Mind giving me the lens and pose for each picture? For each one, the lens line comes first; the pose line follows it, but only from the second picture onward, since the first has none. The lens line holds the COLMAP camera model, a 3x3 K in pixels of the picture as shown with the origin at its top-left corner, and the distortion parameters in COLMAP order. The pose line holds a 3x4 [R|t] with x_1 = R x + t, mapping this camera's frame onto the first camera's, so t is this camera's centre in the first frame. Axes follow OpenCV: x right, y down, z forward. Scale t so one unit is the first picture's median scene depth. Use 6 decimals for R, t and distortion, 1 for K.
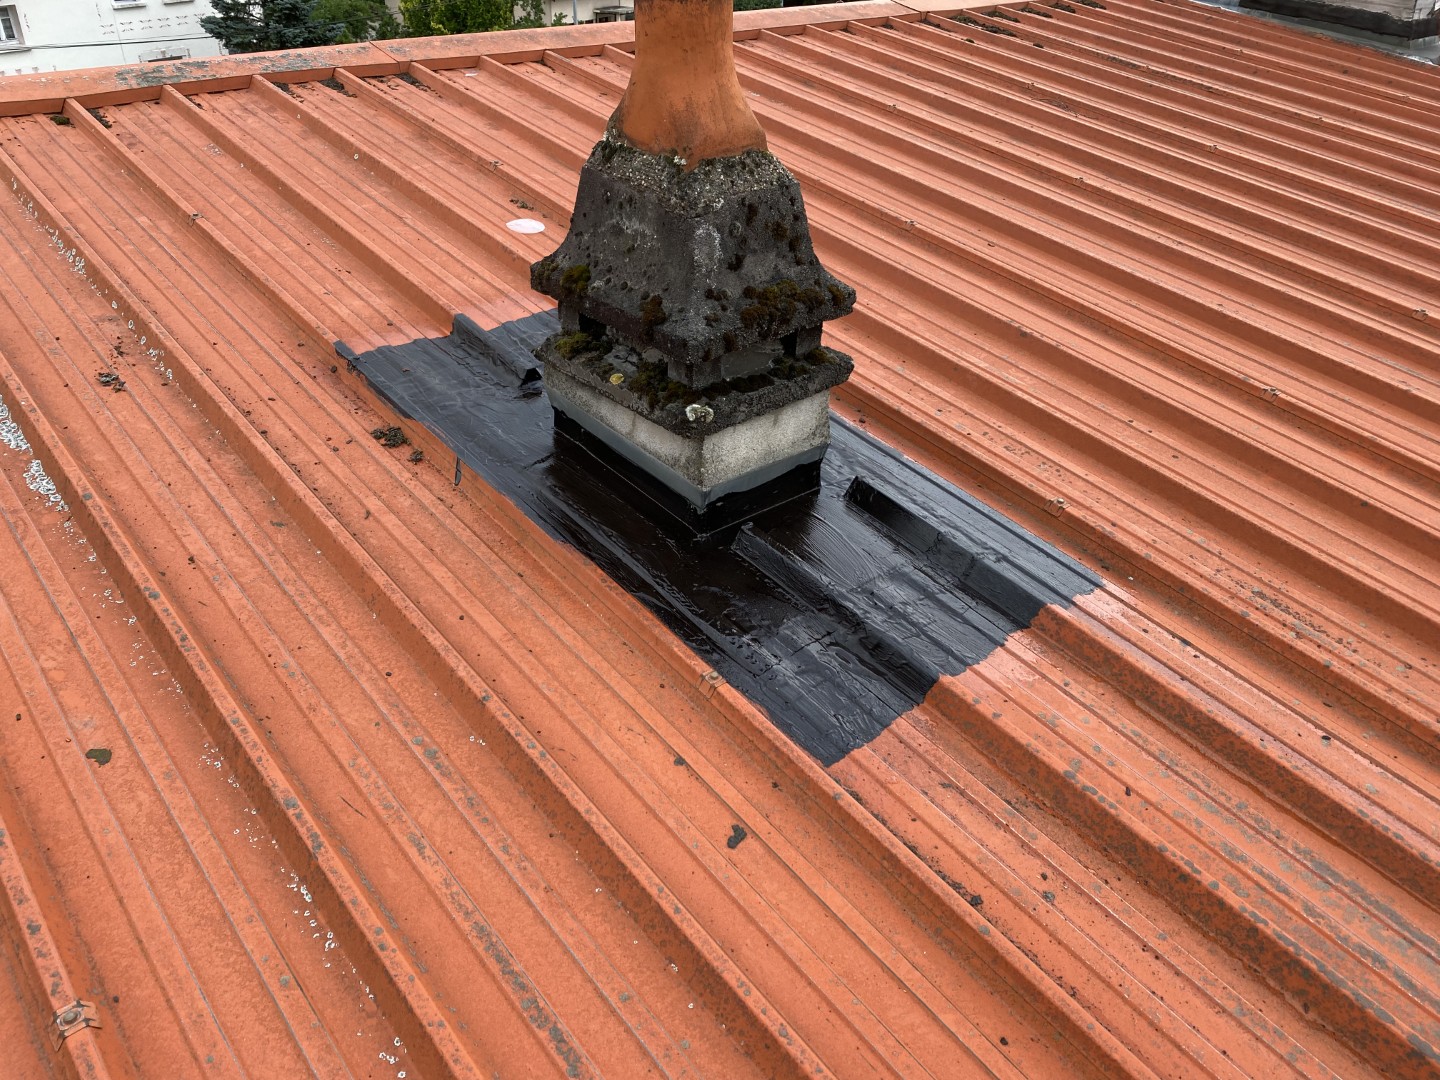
lens RADIAL K [[1125.8, 0, 720.0], [0, 1125.8, 540.0], [0, 0, 1]] dist [0.057414, -0.063118]
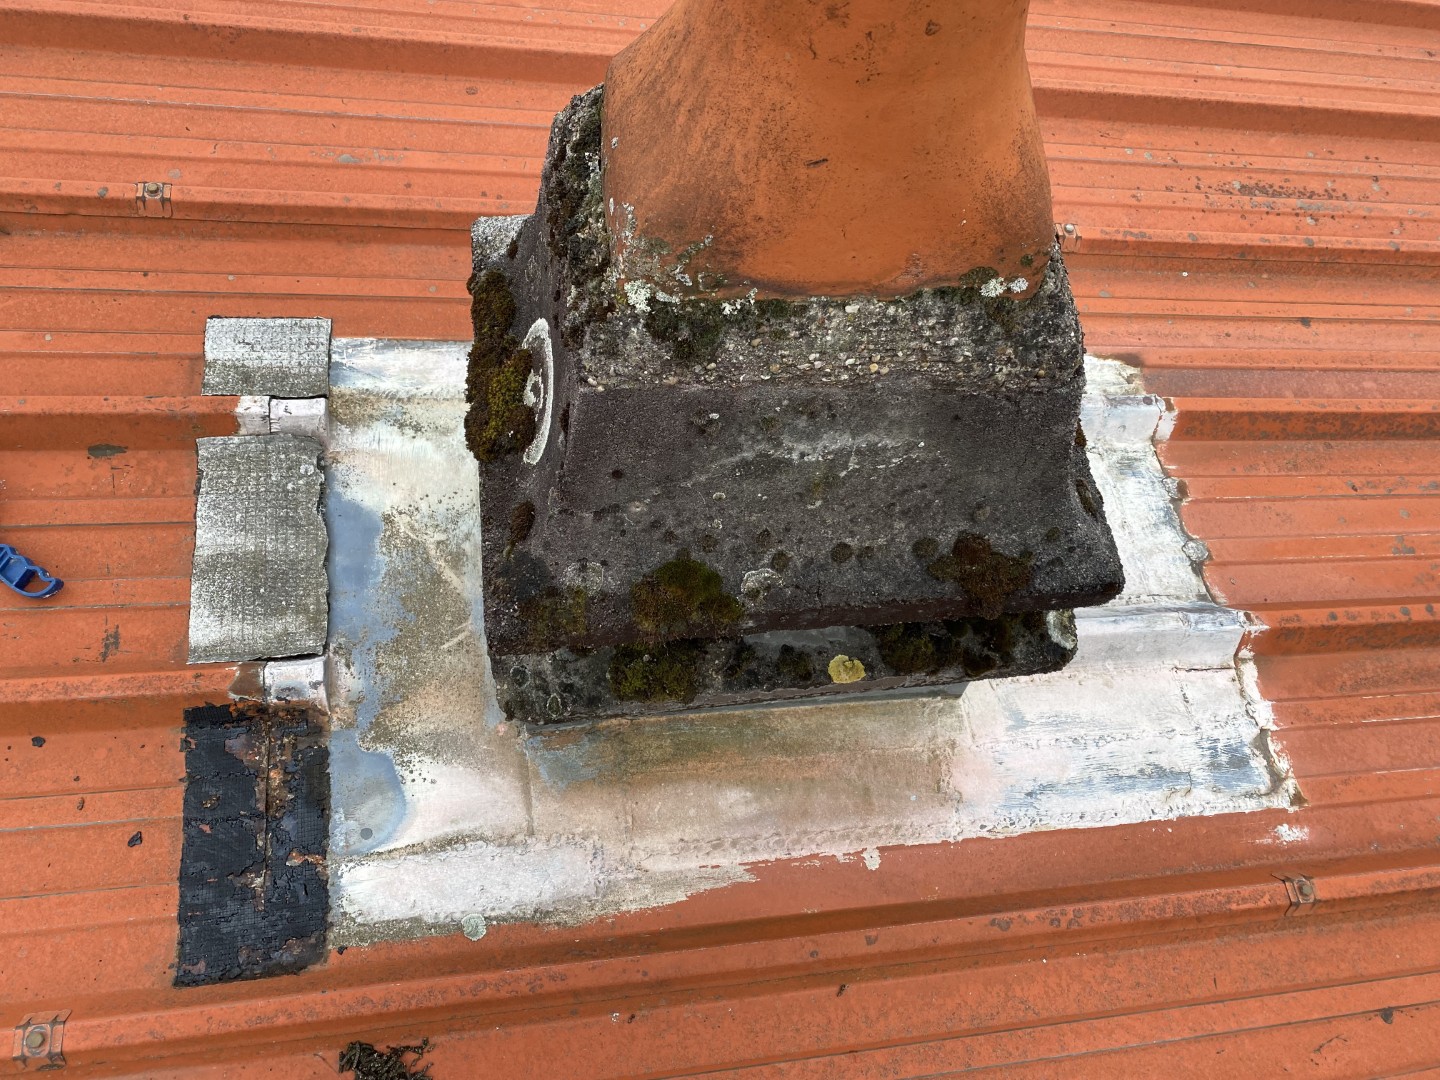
lens RADIAL K [[1125.8, 0, 720.0], [0, 1125.8, 540.0], [0, 0, 1]] dist [0.057414, -0.063118]
pose [[0.541799, -0.737915, 0.402412, -0.283673], [0.374214, 0.640479, 0.670634, -0.542894], [-0.752608, -0.212761, 0.623149, 0.792450]]
